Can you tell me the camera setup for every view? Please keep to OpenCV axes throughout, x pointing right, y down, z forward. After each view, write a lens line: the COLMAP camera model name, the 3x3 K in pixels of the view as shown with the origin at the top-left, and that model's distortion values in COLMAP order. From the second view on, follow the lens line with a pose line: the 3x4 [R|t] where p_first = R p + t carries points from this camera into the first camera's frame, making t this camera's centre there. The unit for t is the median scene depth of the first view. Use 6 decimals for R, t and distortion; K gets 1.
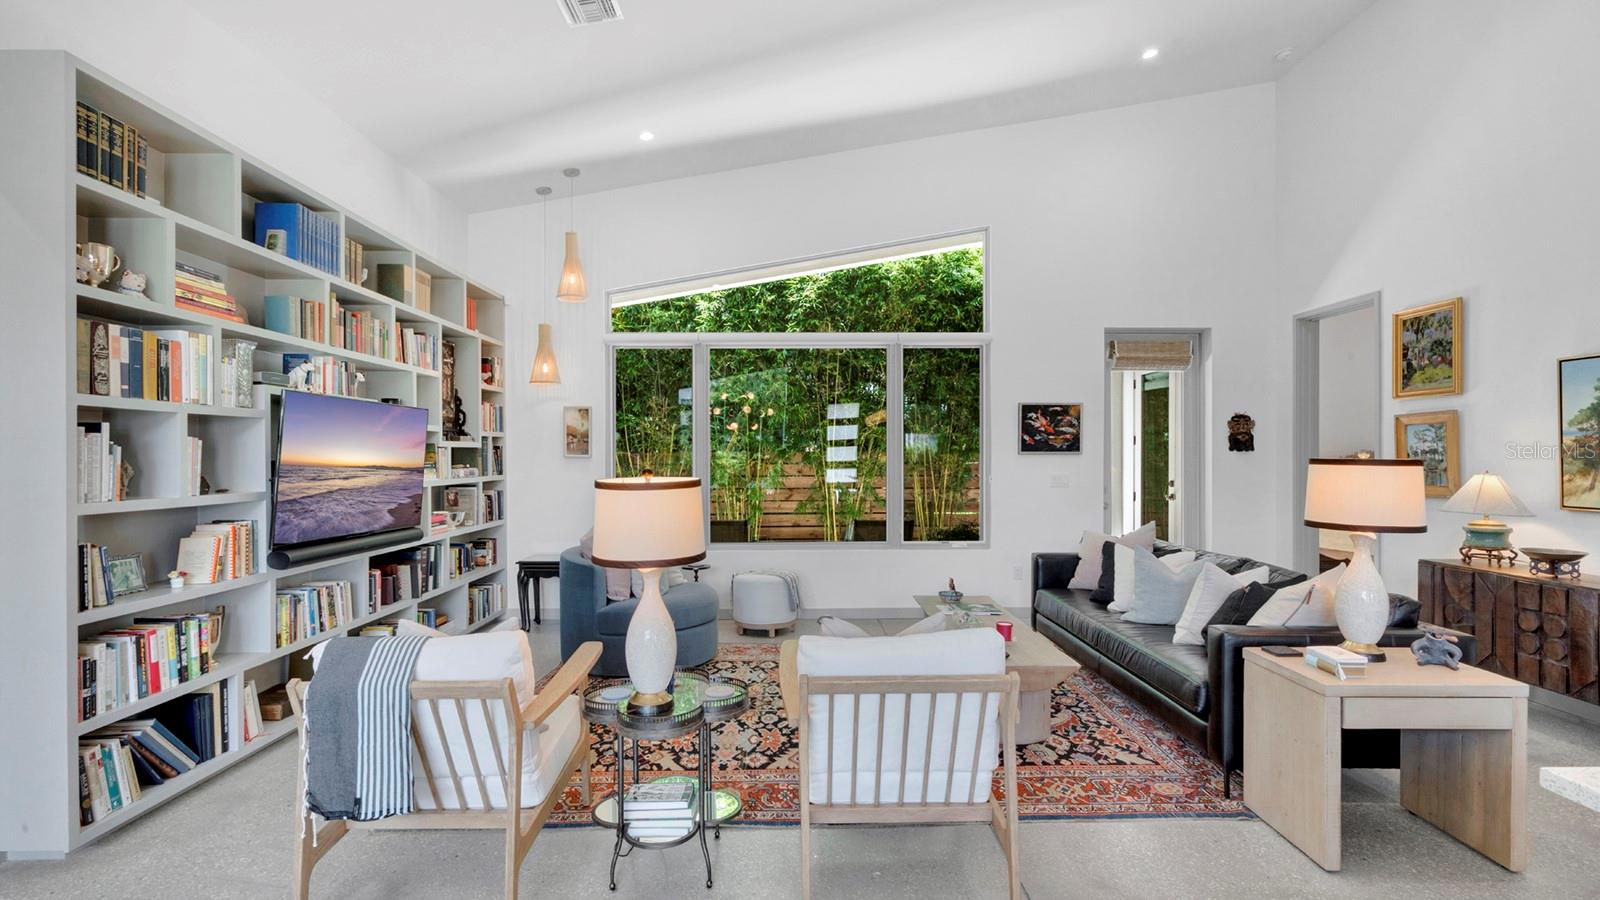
lens RADIAL K [[756.7, 0, 802.7], [0, 756.7, 462.7], [0, 0, 1]] dist [0.001318, 0.000980]
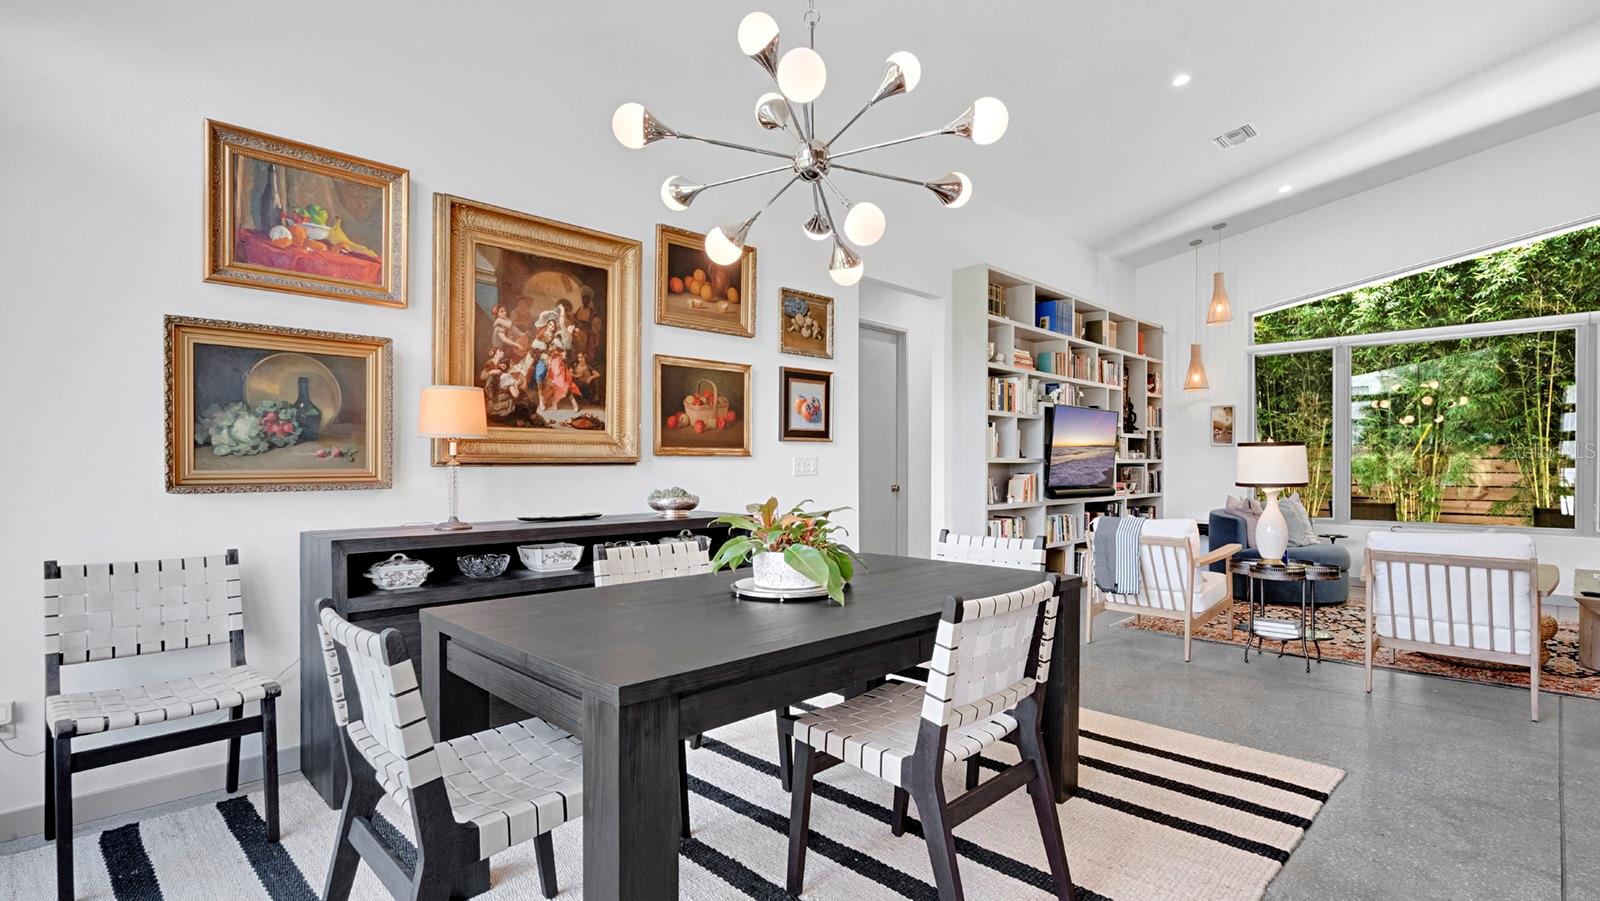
lens RADIAL K [[756.7, 0, 802.7], [0, 756.7, 463.2], [0, 0, 1]] dist [0.001318, 0.000980]
pose [[0.702888, 0.004562, -0.711286, 0.130494], [-0.008941, 0.999957, -0.002422, 0.037368], [0.711245, 0.008062, 0.702898, -0.463272]]
